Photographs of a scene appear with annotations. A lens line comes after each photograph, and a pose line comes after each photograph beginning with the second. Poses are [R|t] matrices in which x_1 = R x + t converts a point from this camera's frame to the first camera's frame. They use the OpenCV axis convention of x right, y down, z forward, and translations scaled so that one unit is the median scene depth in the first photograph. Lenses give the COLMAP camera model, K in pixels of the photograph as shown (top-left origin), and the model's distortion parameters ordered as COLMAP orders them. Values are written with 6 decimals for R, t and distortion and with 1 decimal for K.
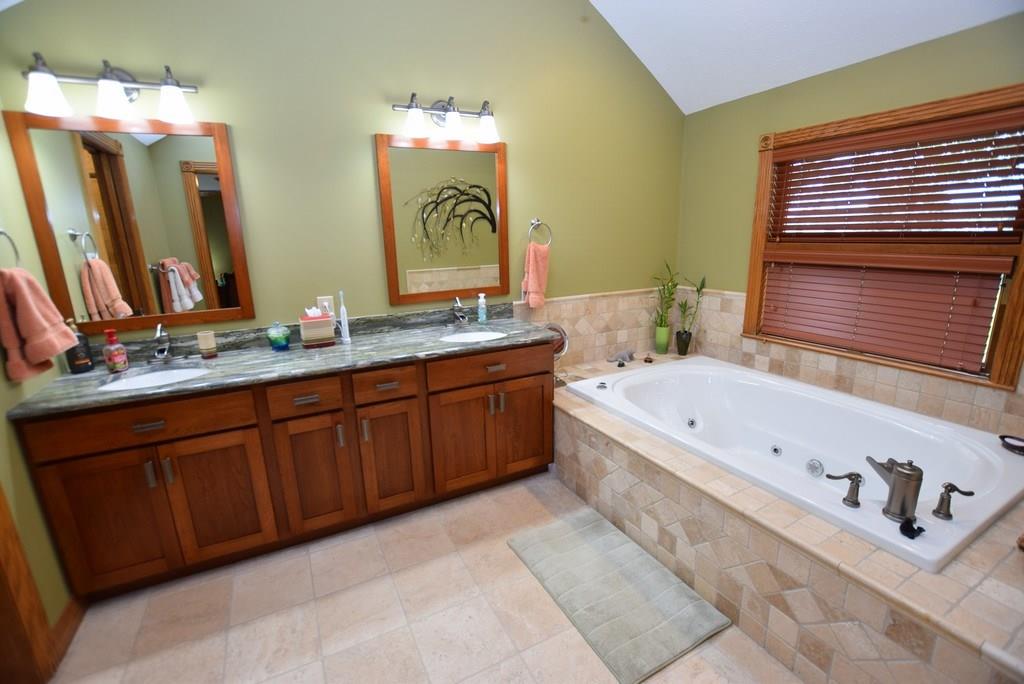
lens RADIAL K [[451.7, 0, 512.9], [0, 451.7, 342.7], [0, 0, 1]] dist [-0.027002, 0.001805]
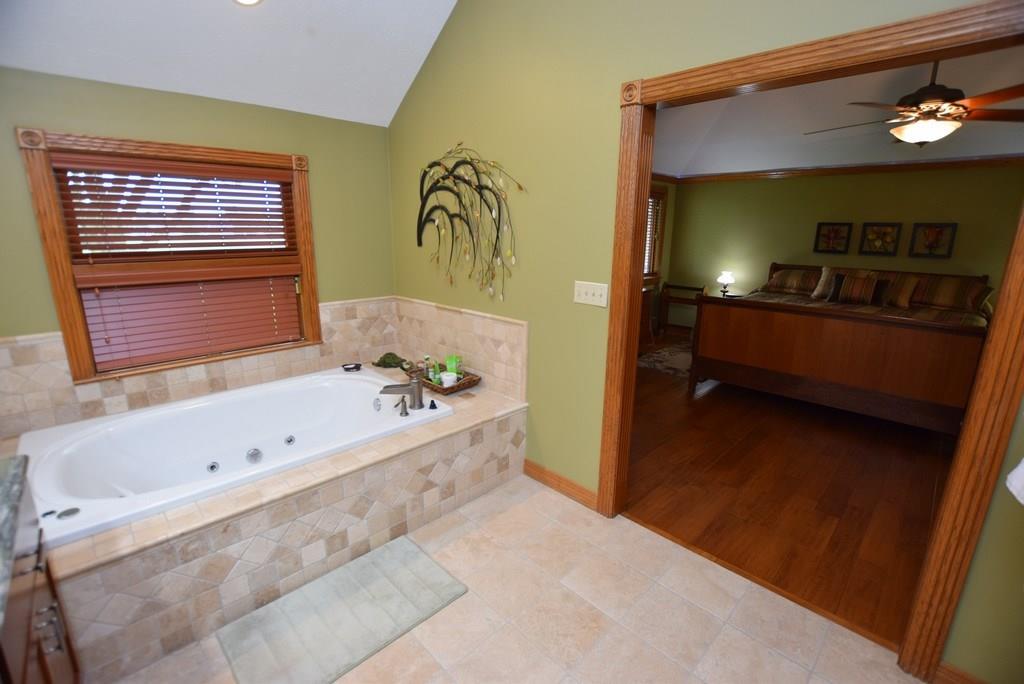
lens RADIAL K [[451.7, 0, 511.9], [0, 451.7, 343.0], [0, 0, 1]] dist [-0.027002, 0.001805]
pose [[-0.283972, -0.210602, 0.935418, -0.516233], [0.226453, 0.933250, 0.278860, -0.156811], [-0.931707, 0.291017, -0.217326, 0.547104]]
